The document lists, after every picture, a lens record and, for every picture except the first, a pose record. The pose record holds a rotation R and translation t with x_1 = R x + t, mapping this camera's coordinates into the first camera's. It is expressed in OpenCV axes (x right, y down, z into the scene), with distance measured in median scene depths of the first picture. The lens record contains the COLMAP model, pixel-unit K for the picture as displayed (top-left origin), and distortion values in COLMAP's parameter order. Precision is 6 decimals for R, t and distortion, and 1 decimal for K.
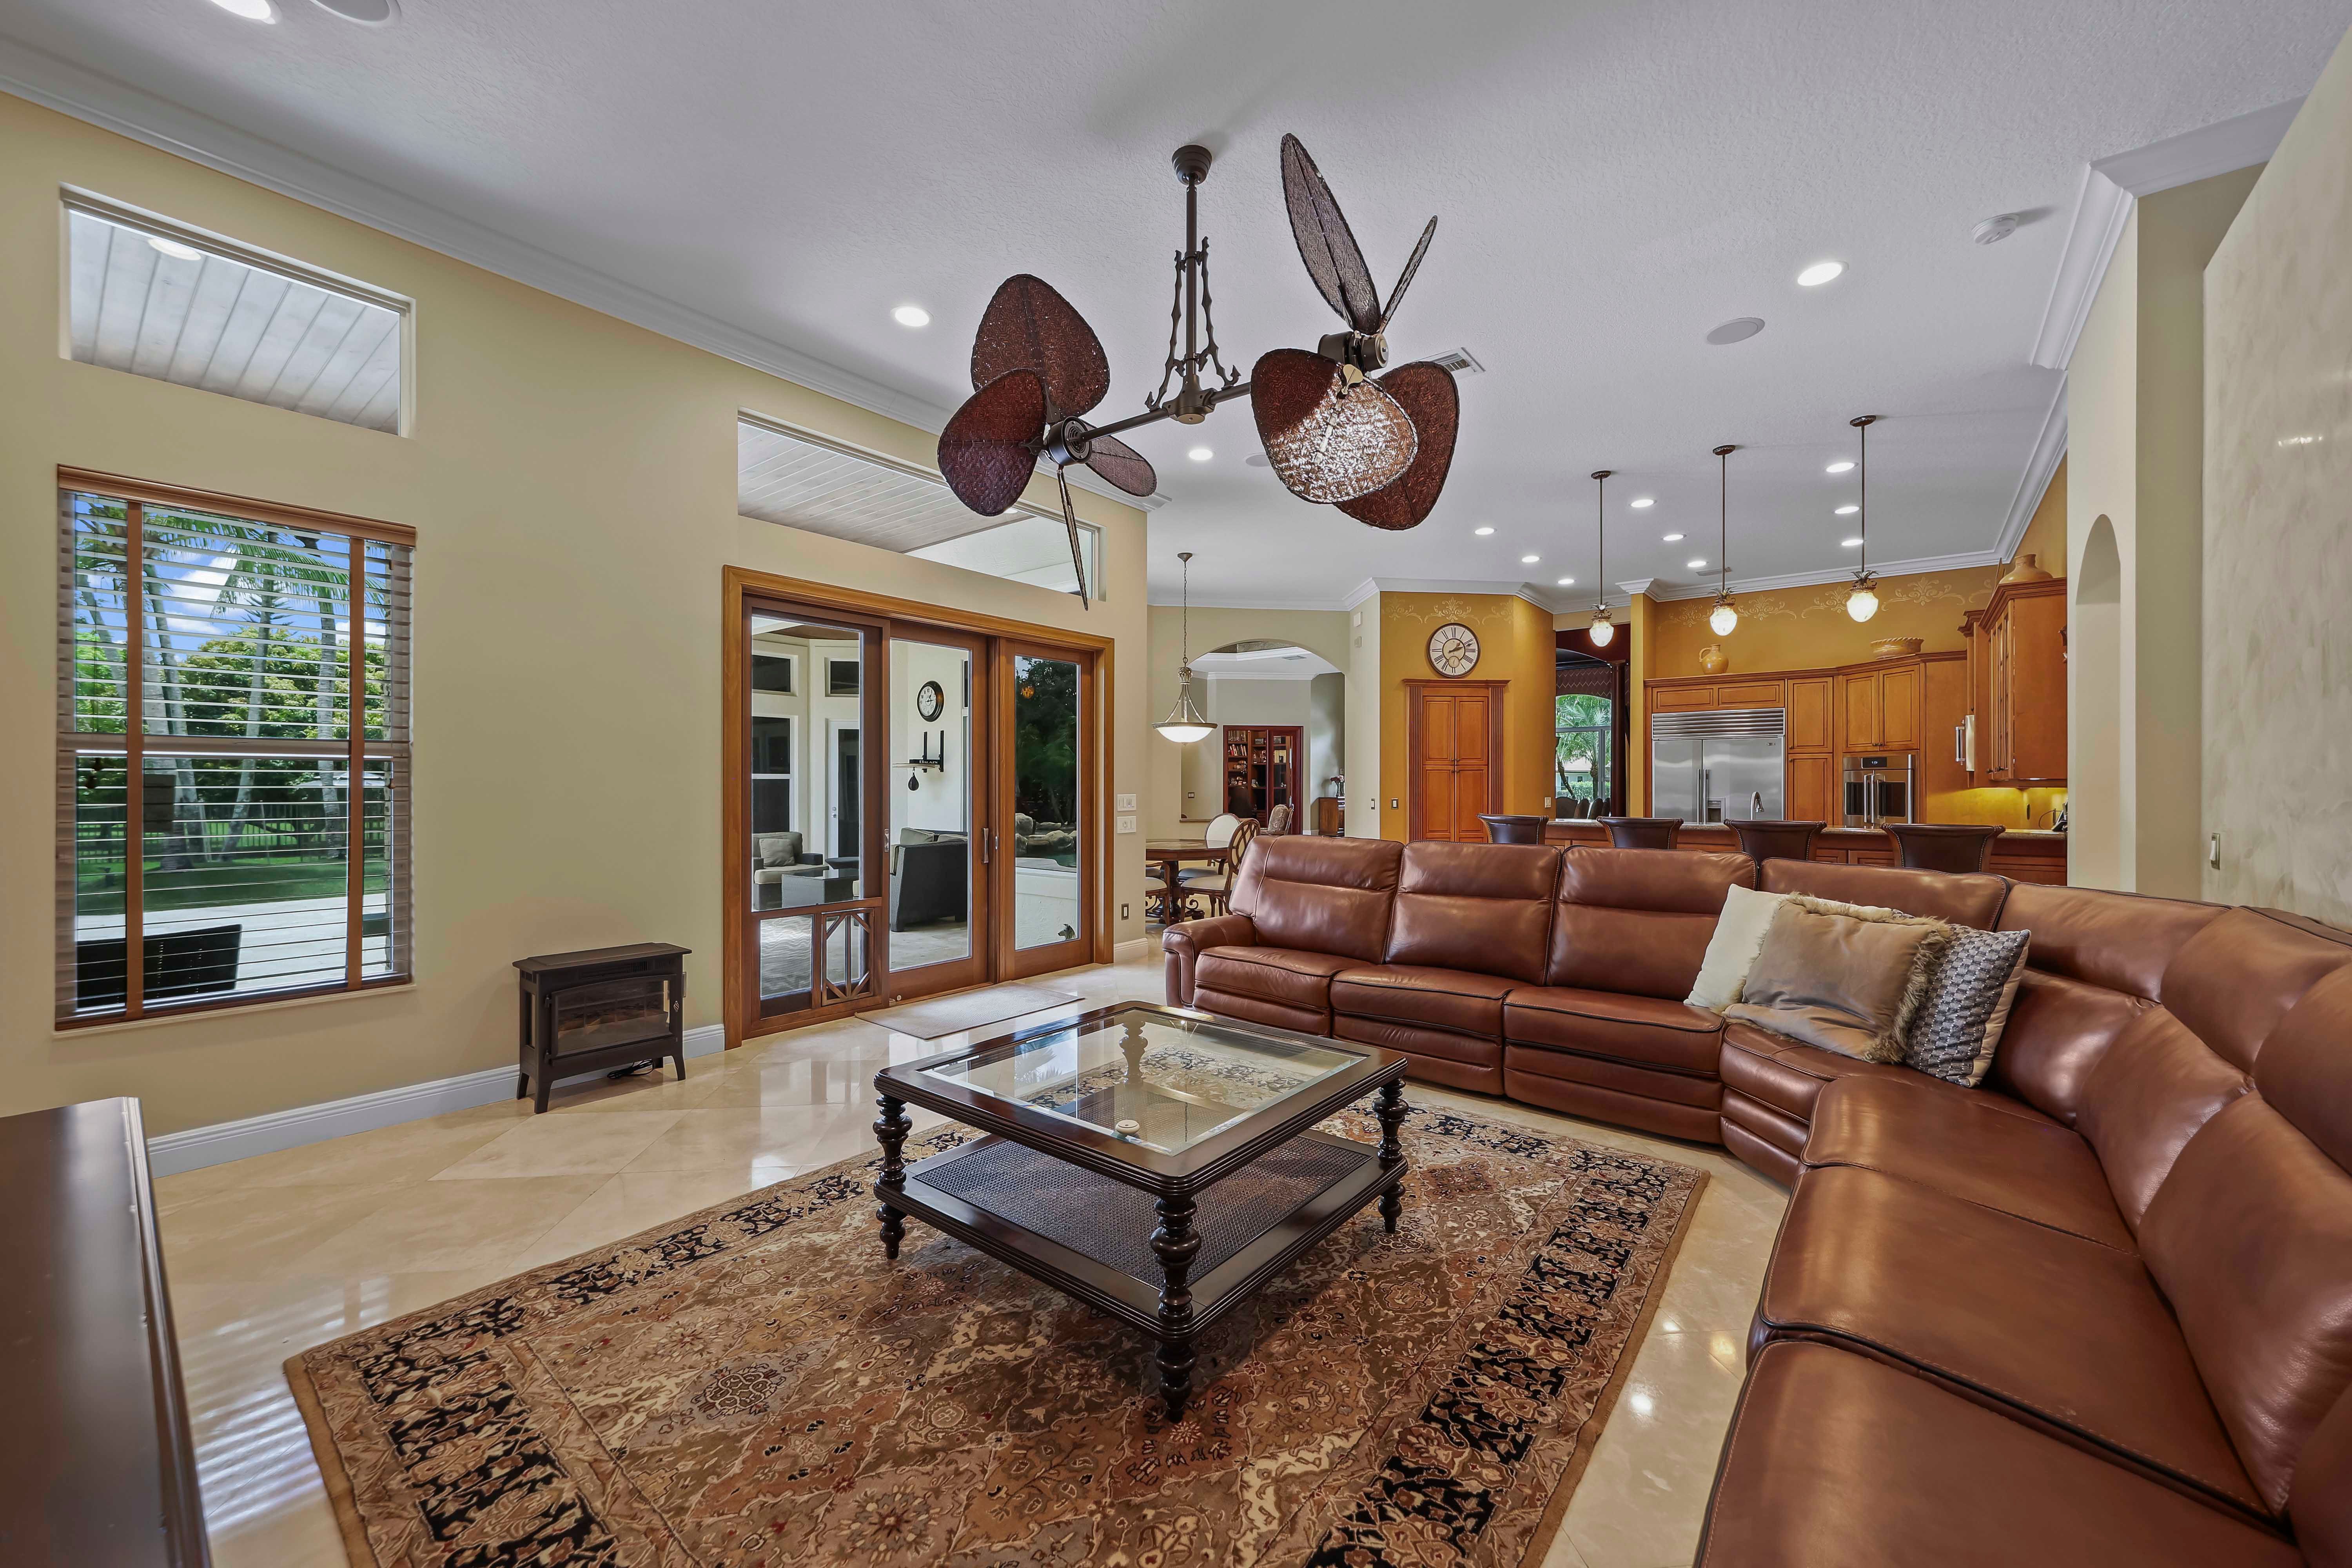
lens RADIAL K [[899.2, 0, 1172.7], [0, 899.2, 784.0], [0, 0, 1]] dist [0.002741, 0.000038]
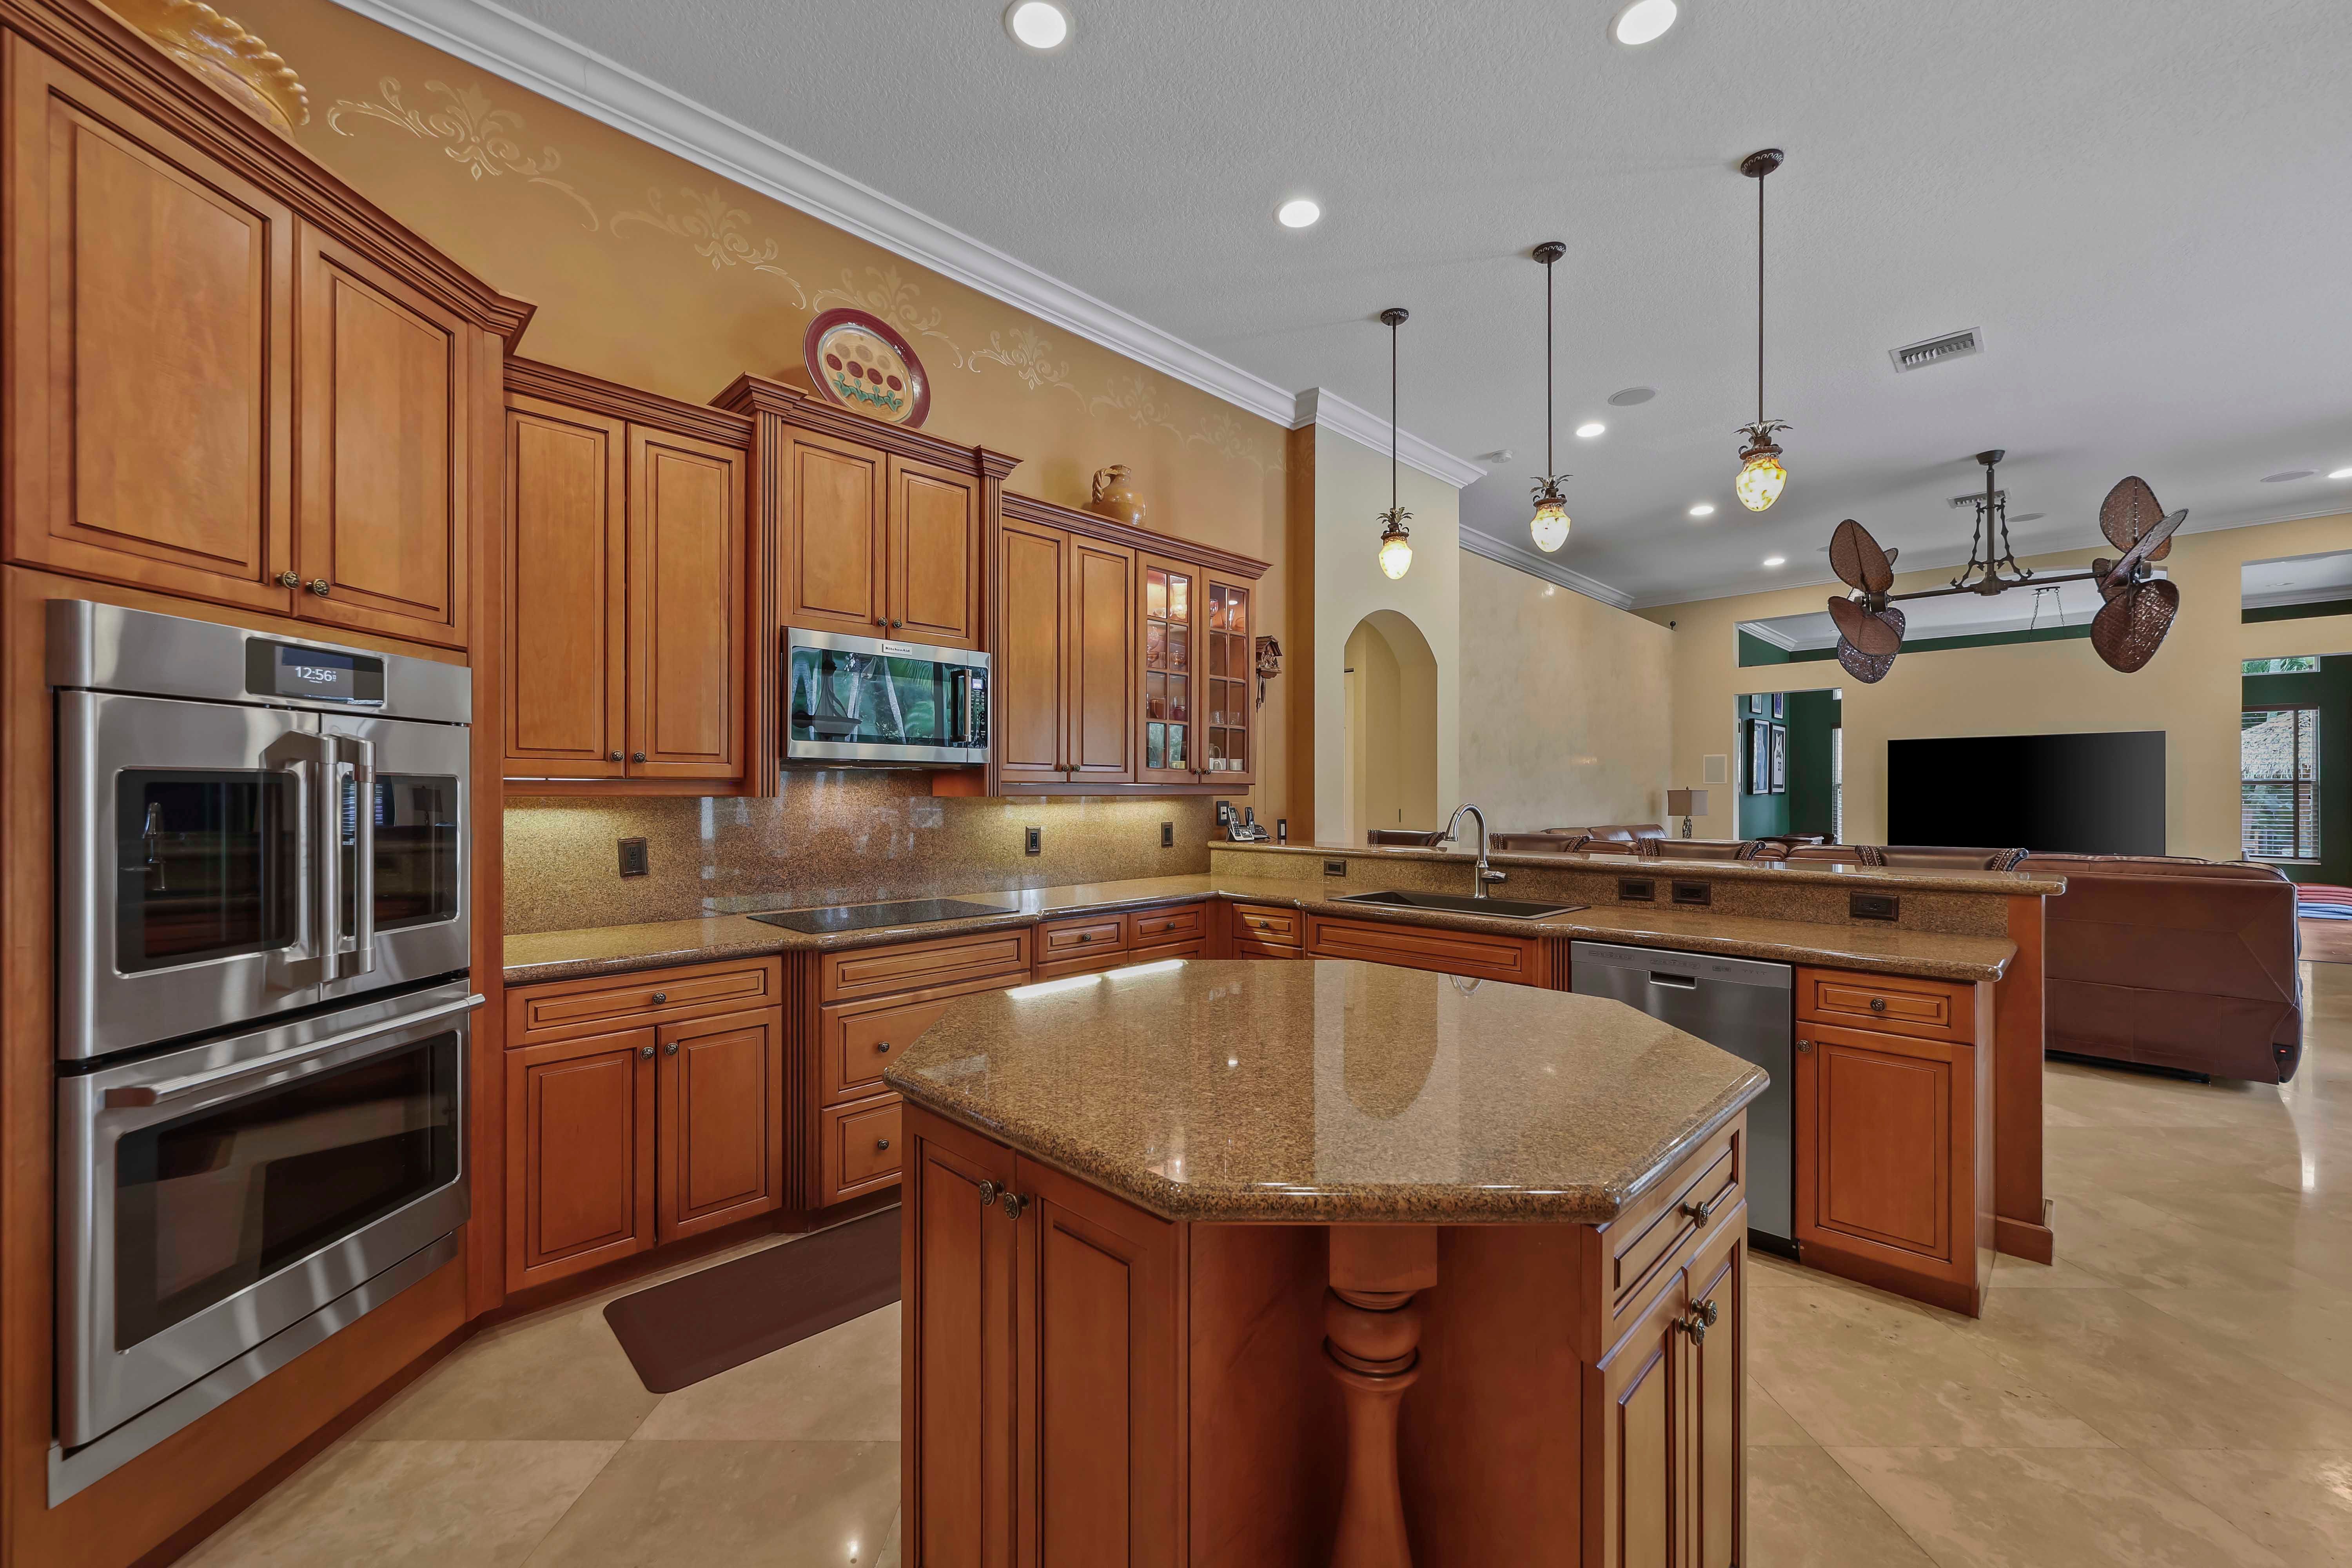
lens RADIAL K [[919.1, 0, 1160.4], [0, 919.1, 795.3], [0, 0, 1]] dist [-0.015858, 0.000023]
pose [[-0.992131, -0.002812, 0.125171, 1.437645], [-0.002780, 0.999996, 0.000435, 0.006620], [-0.125172, 0.000084, -0.992135, 2.976631]]
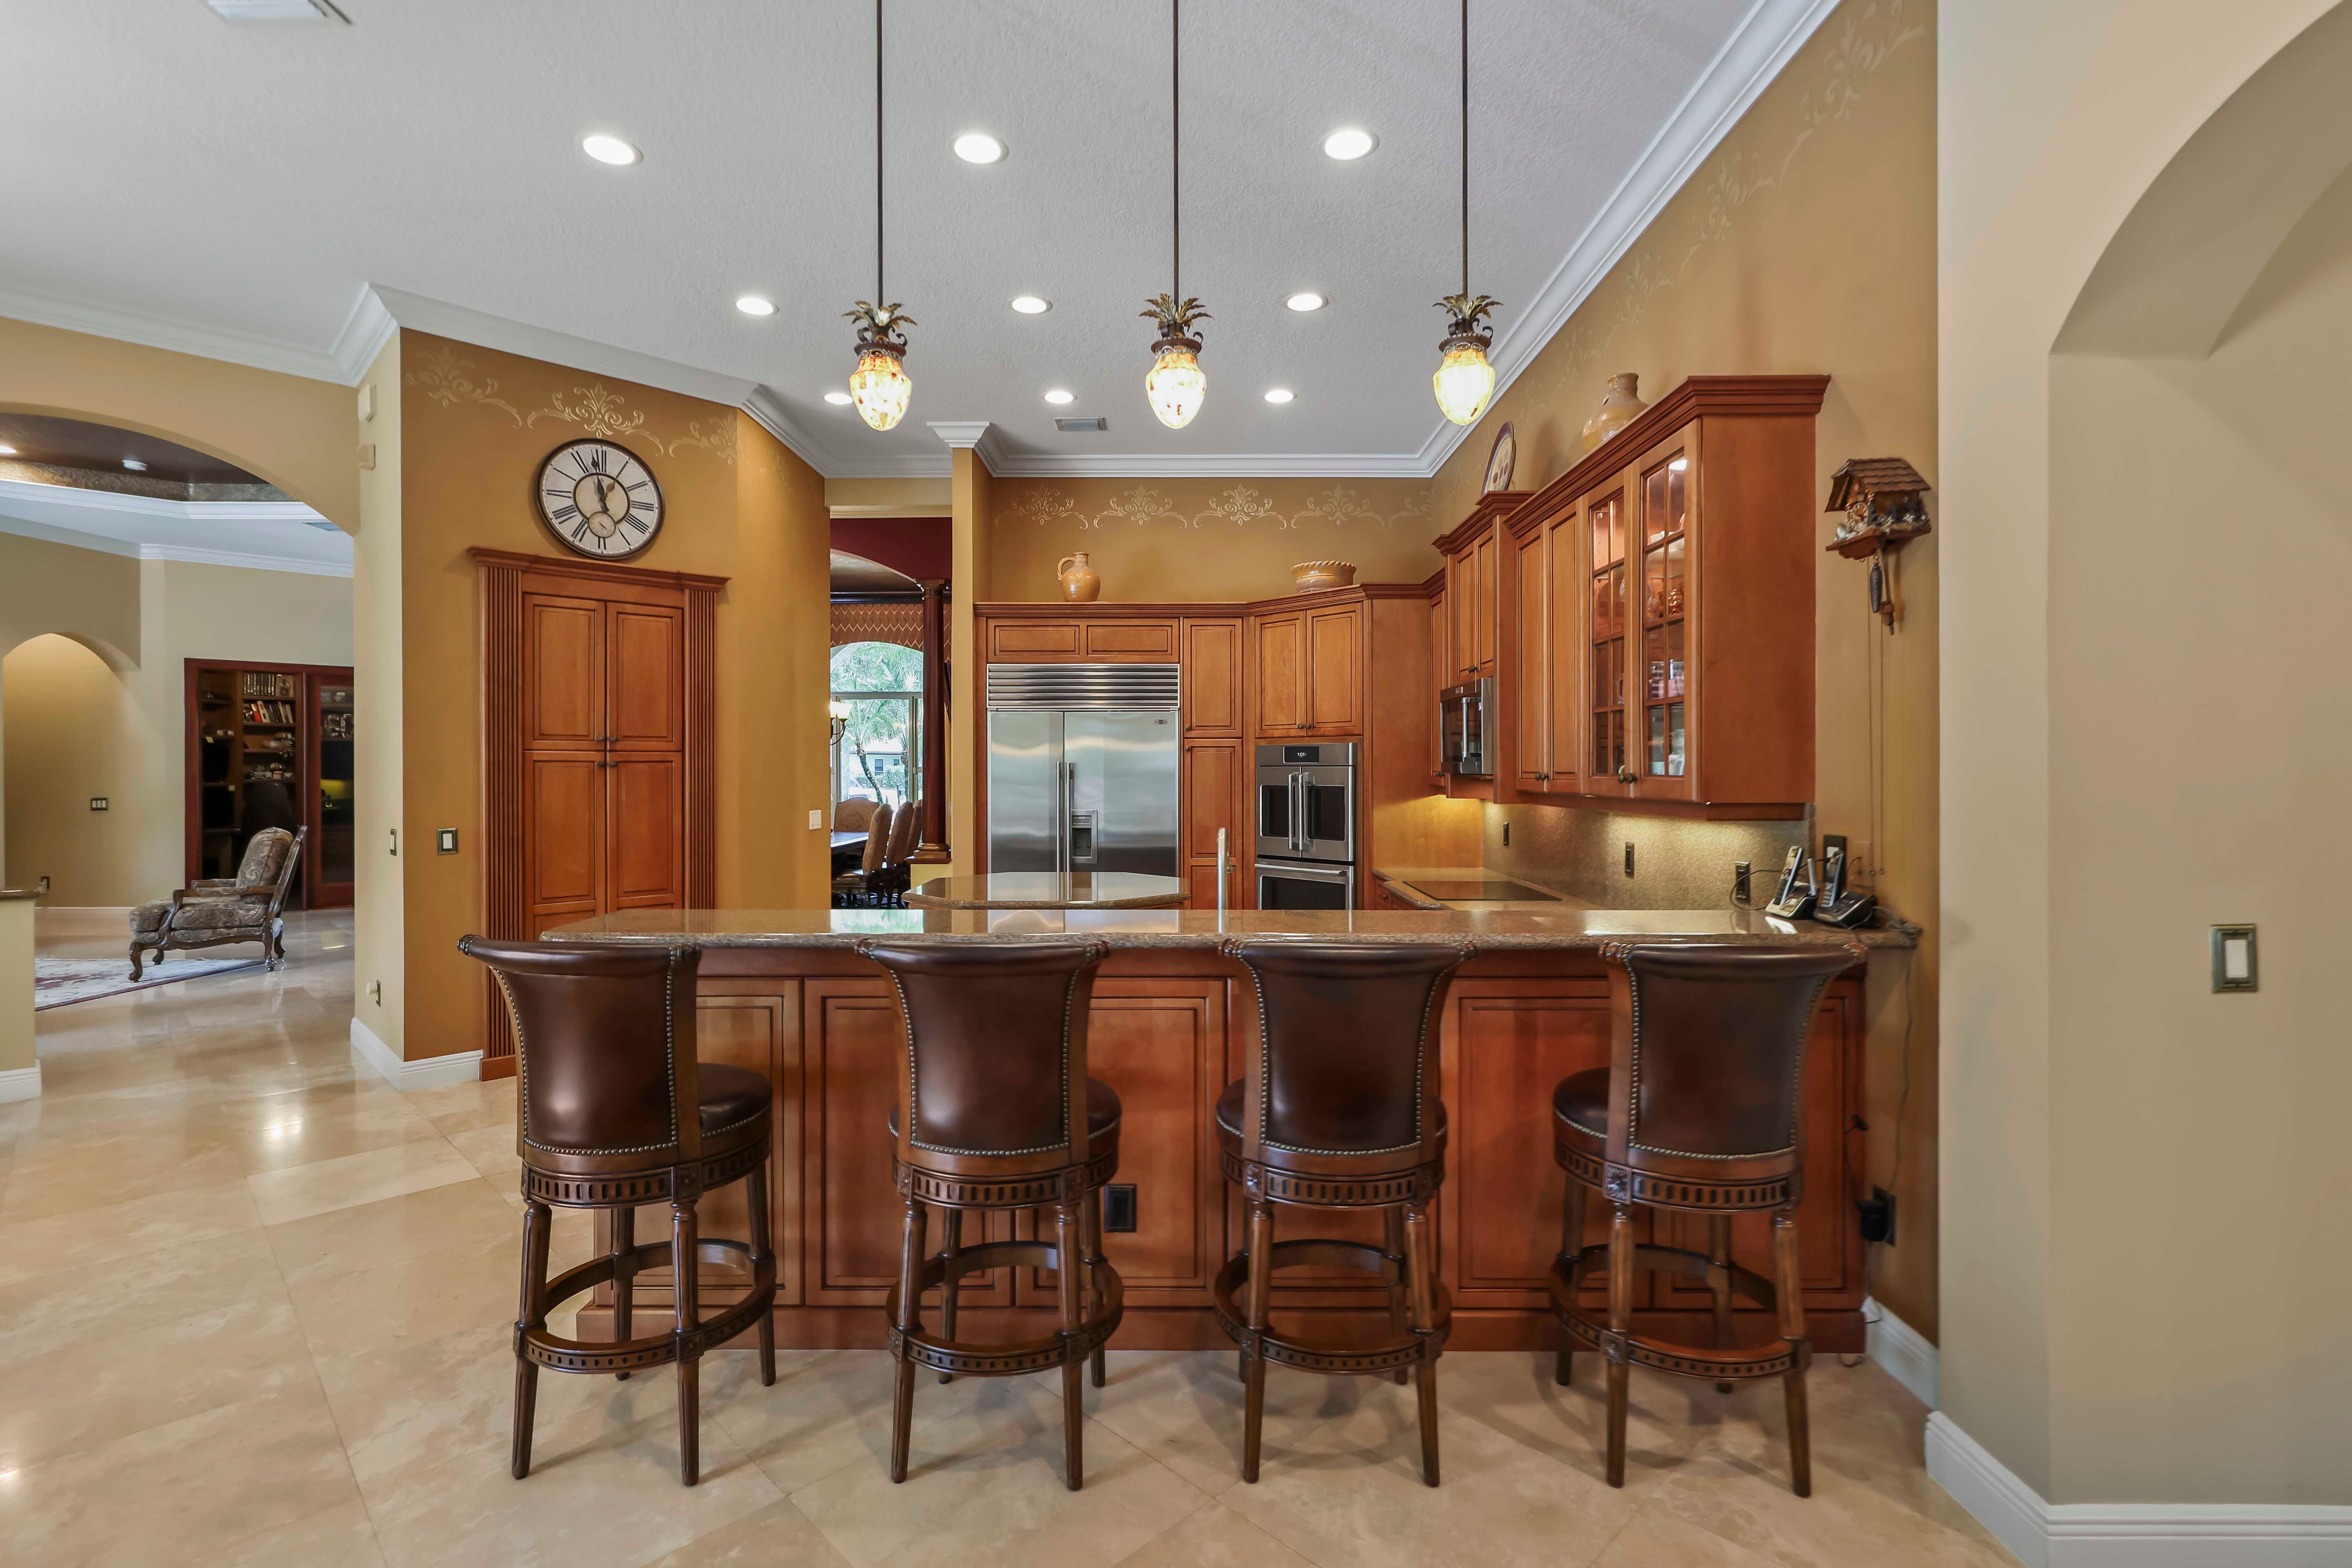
lens RADIAL K [[1089.0, 0, 1169.4], [0, 1089.0, 775.2], [0, 0, 1]] dist [-0.000529, -0.000347]
pose [[0.785091, -0.005619, 0.619355, 0.581954], [0.000782, 0.999967, 0.008081, -0.038039], [-0.619380, -0.005860, 0.785069, 1.148711]]
